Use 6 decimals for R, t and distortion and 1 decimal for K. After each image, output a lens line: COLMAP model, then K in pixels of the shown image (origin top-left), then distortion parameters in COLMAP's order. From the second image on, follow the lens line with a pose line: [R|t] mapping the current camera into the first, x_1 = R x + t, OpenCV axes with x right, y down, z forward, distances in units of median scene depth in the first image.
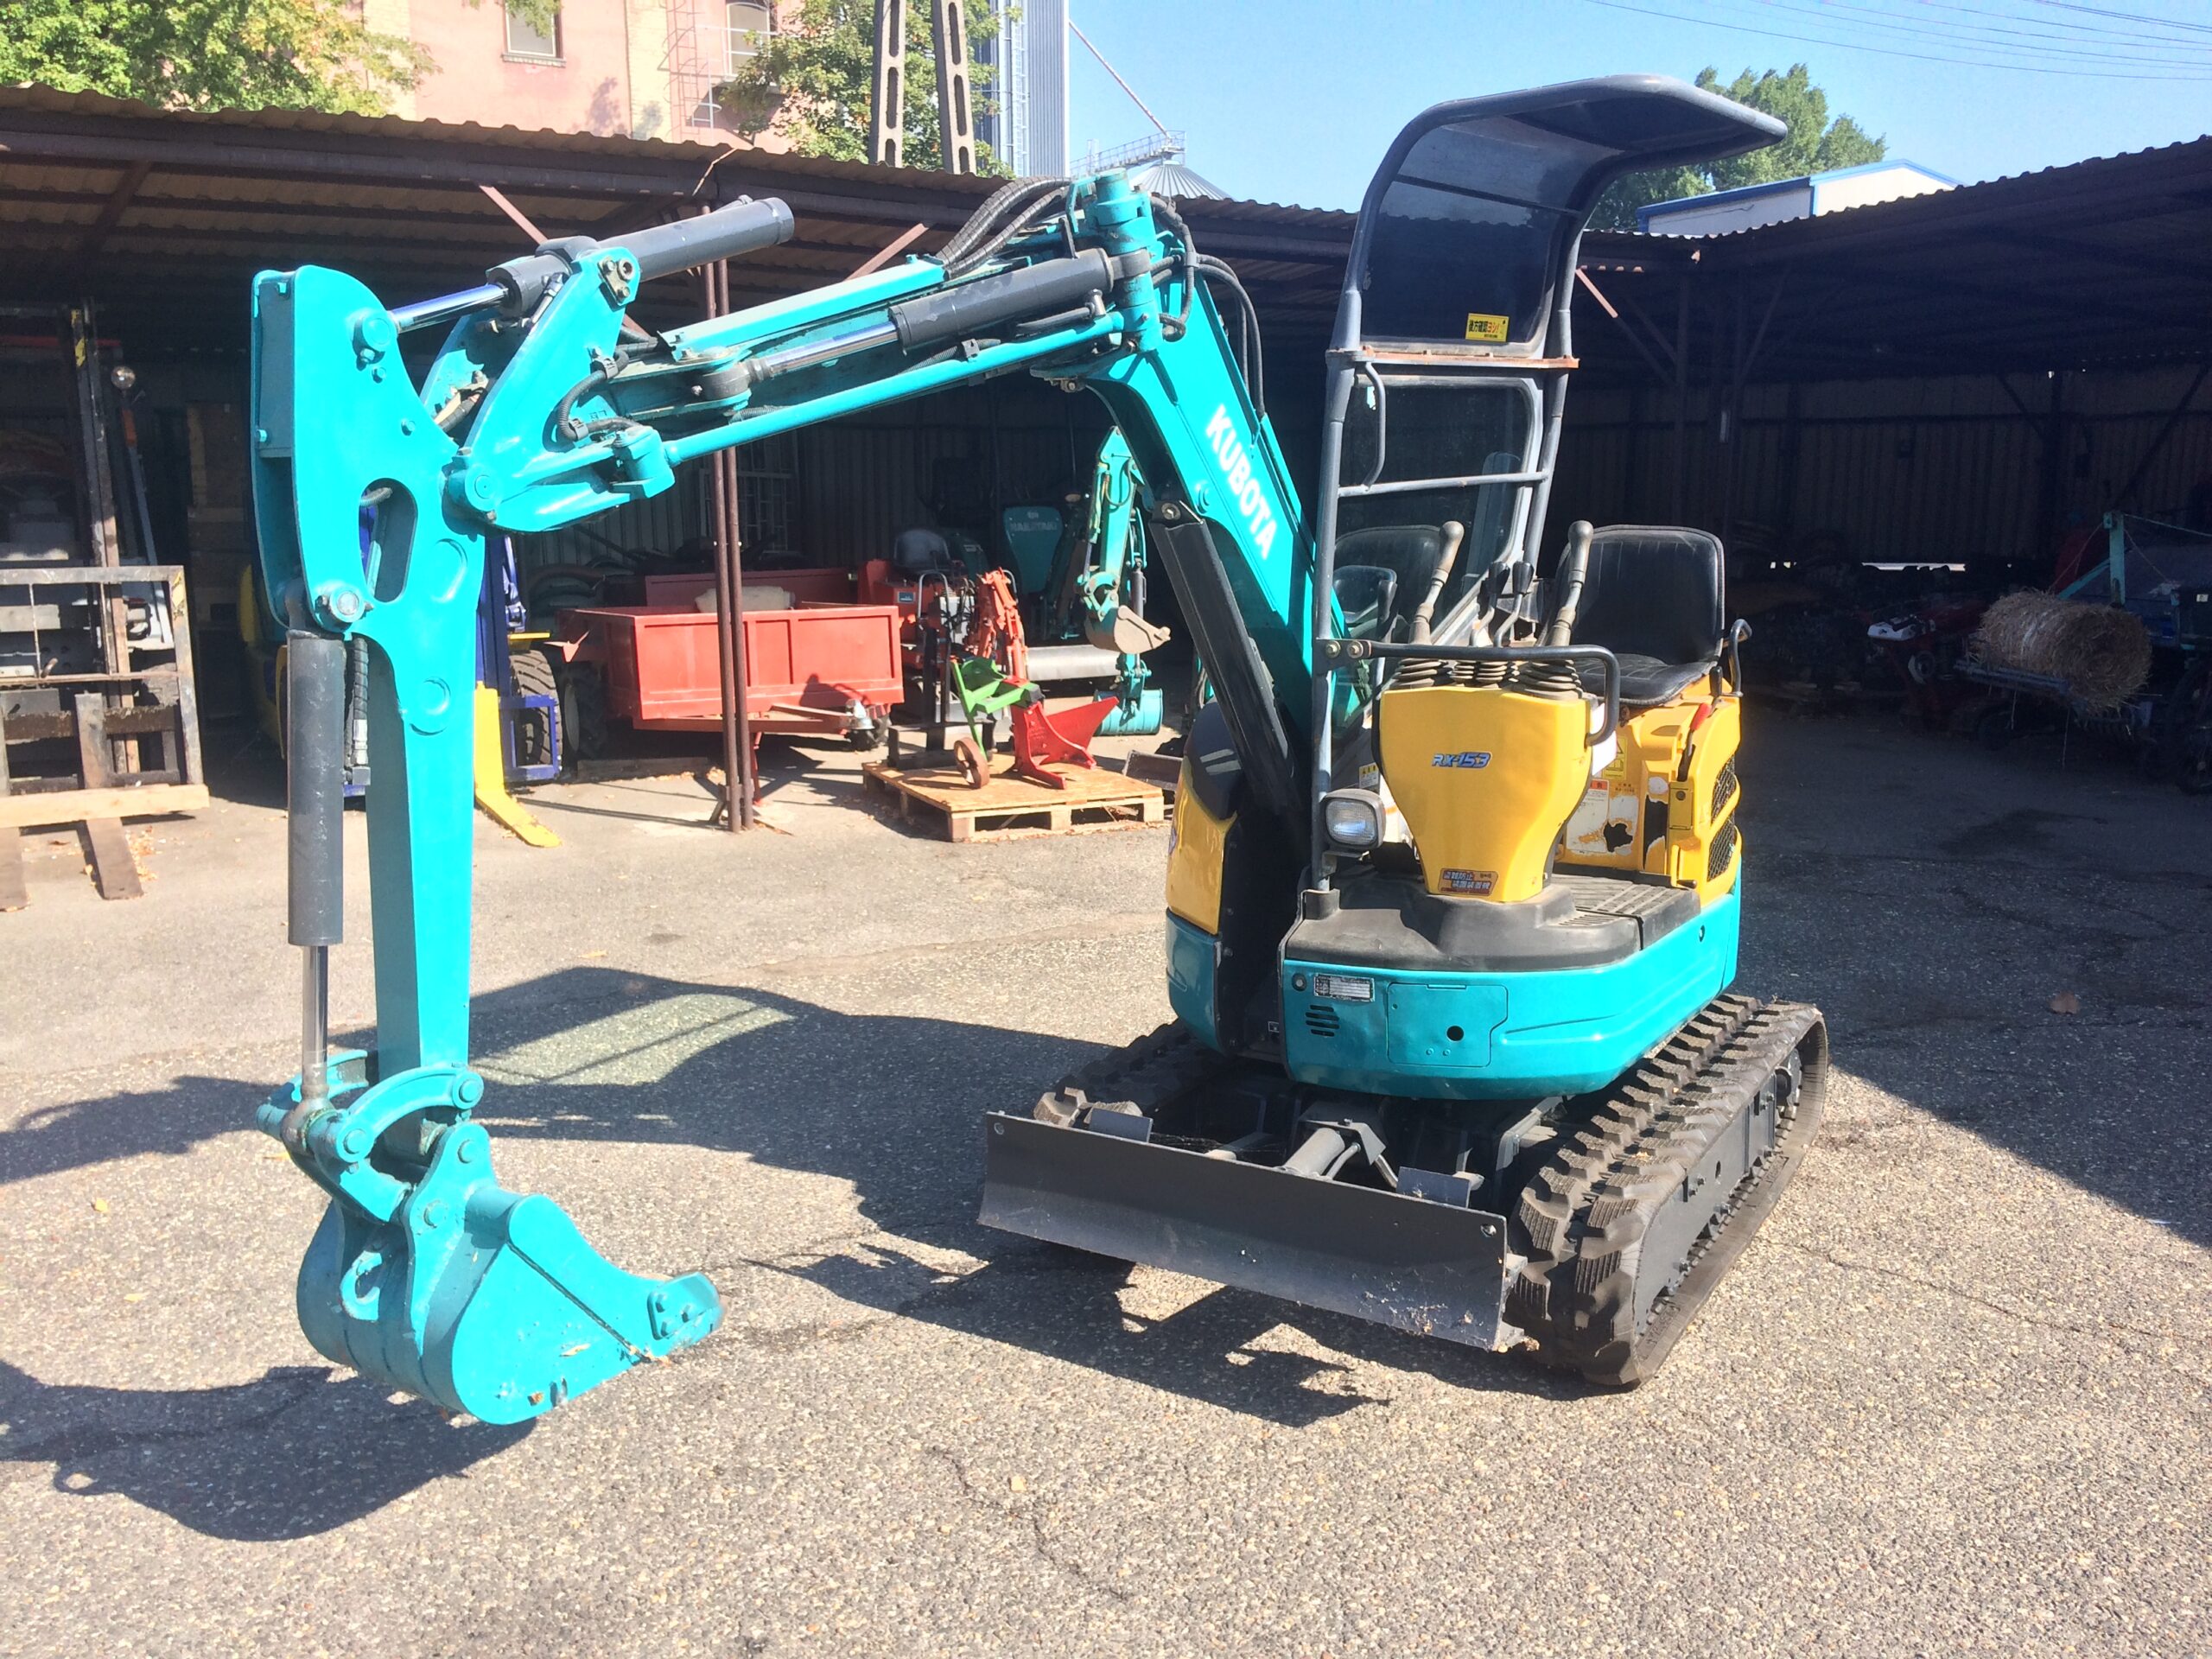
lens RADIAL K [[1926.1, 0, 1124.1], [0, 1926.1, 842.2], [0, 0, 1]] dist [0.130804, -0.191664]
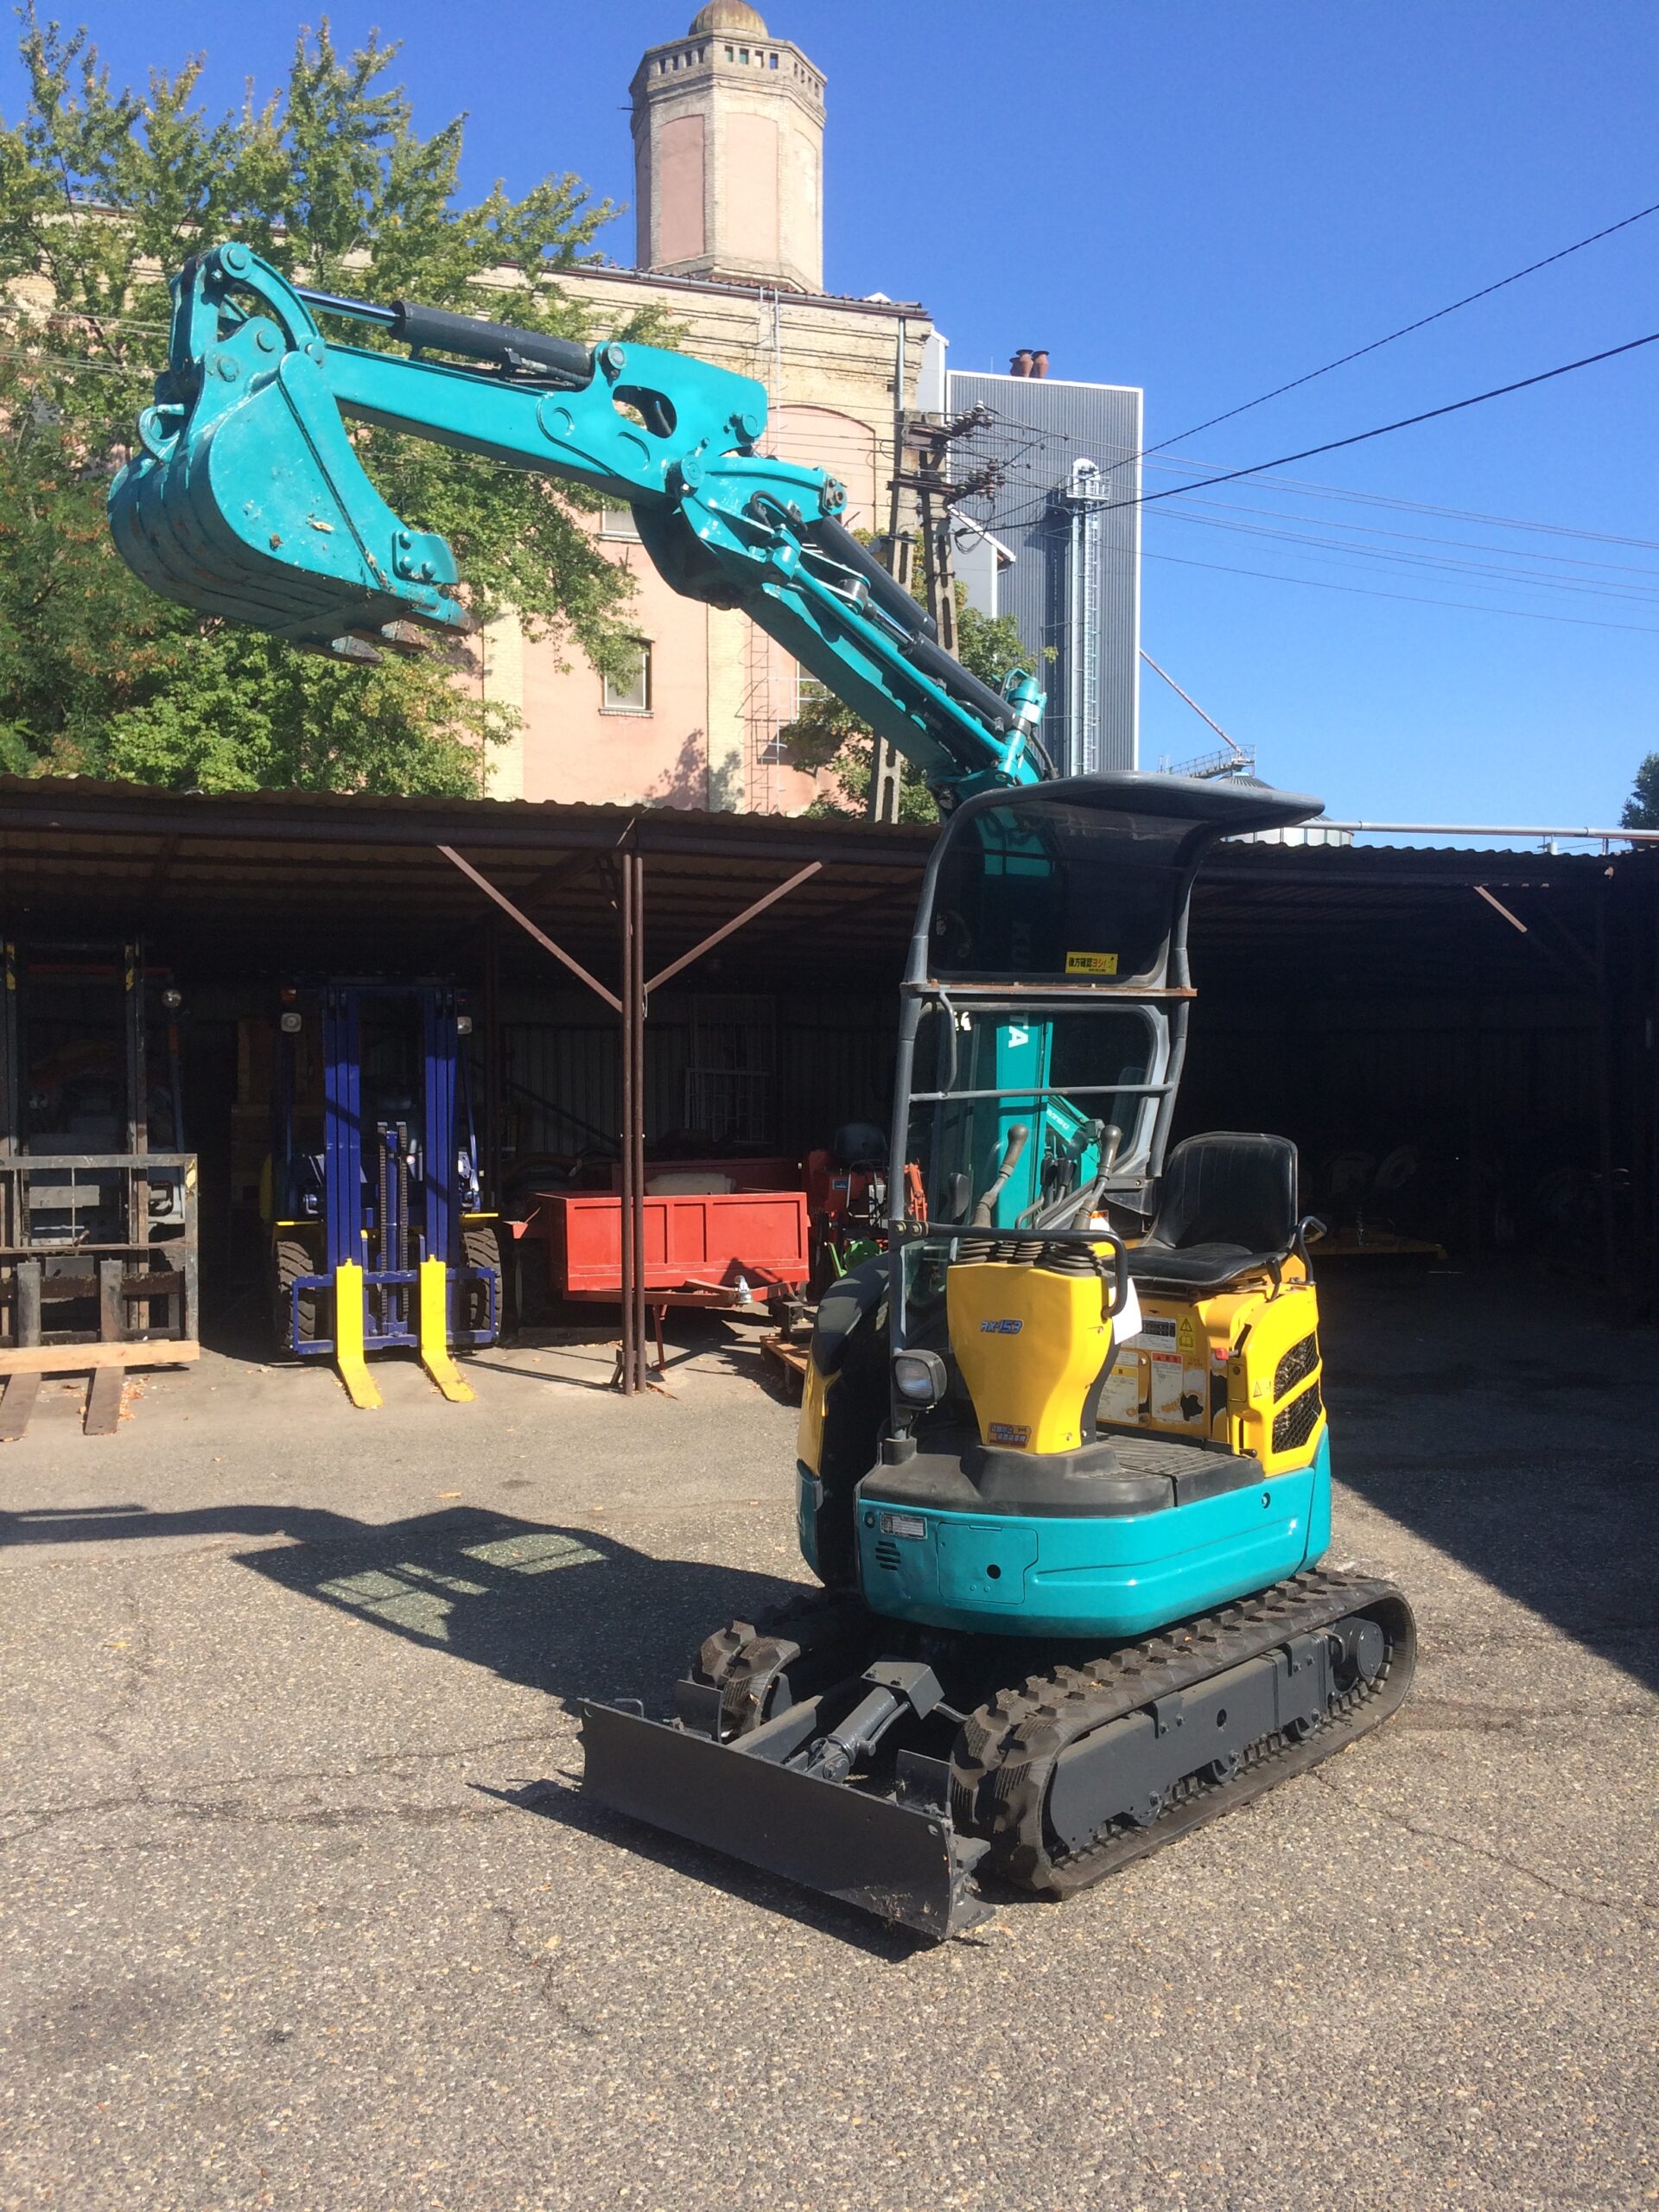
lens RADIAL K [[1926.1, 0, 813.8], [0, 1926.1, 1109.5], [0, 0, 1]] dist [0.130804, -0.191664]
pose [[0.980207, 0.007046, -0.197847, 0.189554], [-0.039722, 0.986043, -0.161680, 0.013087], [0.193947, 0.166339, 0.966807, -0.107561]]
